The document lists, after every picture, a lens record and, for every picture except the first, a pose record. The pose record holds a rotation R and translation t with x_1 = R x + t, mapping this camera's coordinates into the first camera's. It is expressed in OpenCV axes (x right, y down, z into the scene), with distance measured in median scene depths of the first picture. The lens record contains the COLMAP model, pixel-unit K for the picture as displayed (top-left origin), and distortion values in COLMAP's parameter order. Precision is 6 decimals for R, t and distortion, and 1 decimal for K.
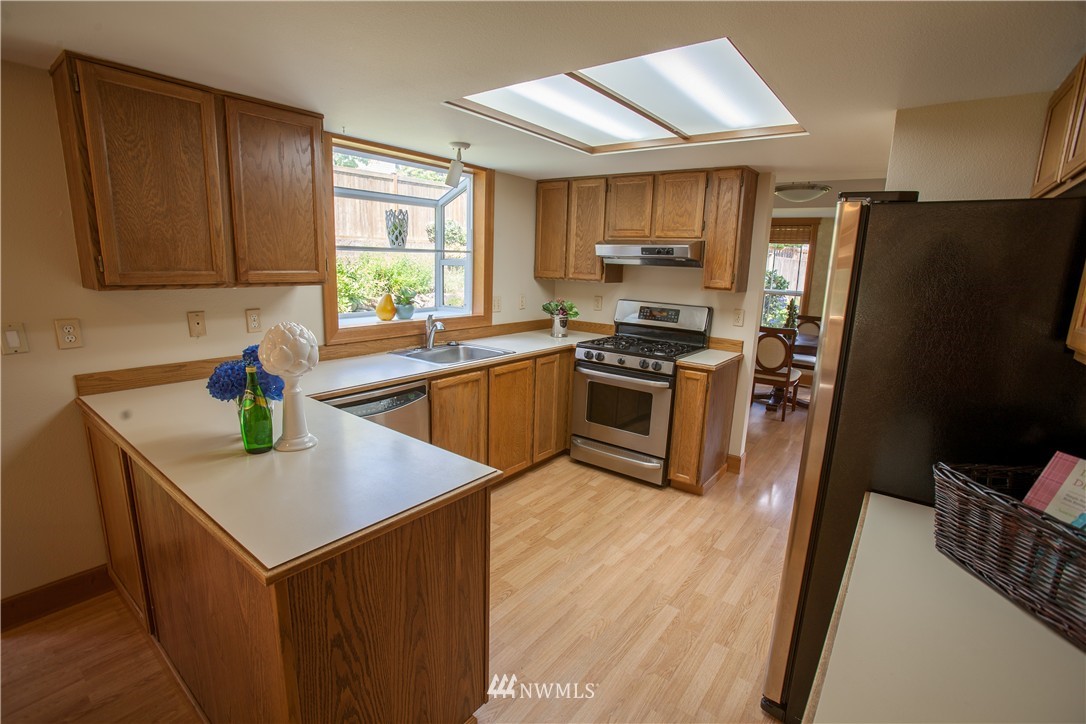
lens RADIAL K [[509.9, 0, 542.9], [0, 509.9, 328.1], [0, 0, 1]] dist [-0.023645, 0.000025]
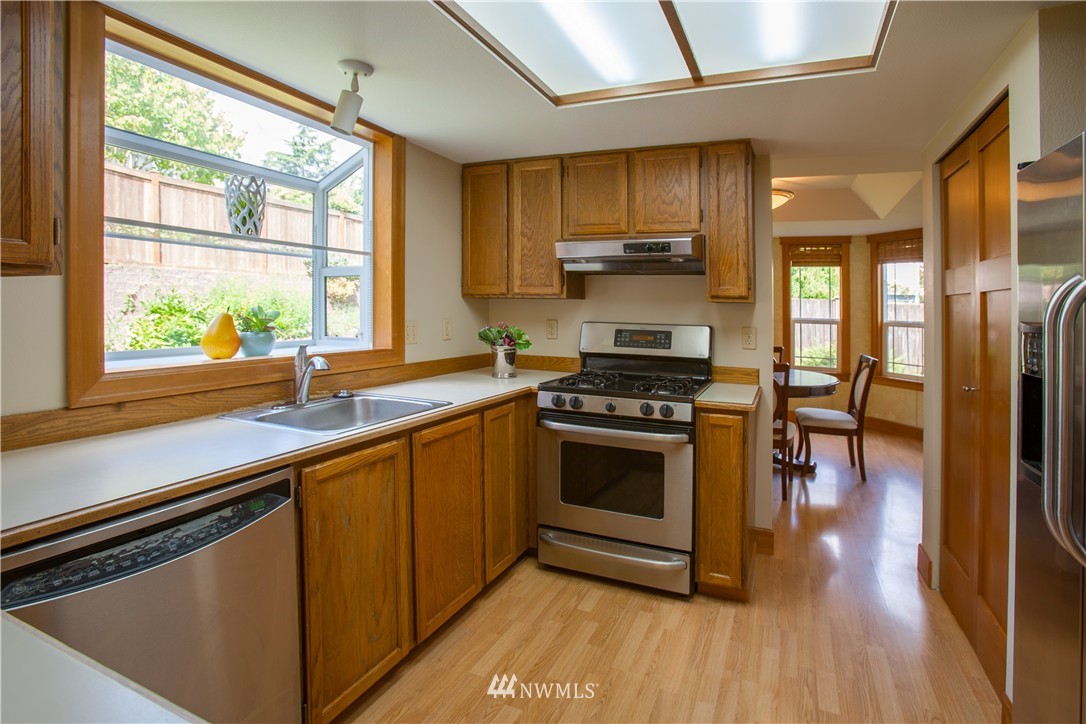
lens RADIAL K [[527.4, 0, 563.1], [0, 527.4, 315.5], [0, 0, 1]] dist [-0.082128, 0.056663]
pose [[0.971439, -0.022364, 0.236234, -0.065240], [0.048932, 0.993031, -0.107211, 0.016015], [-0.232190, 0.115708, 0.965764, 0.327129]]
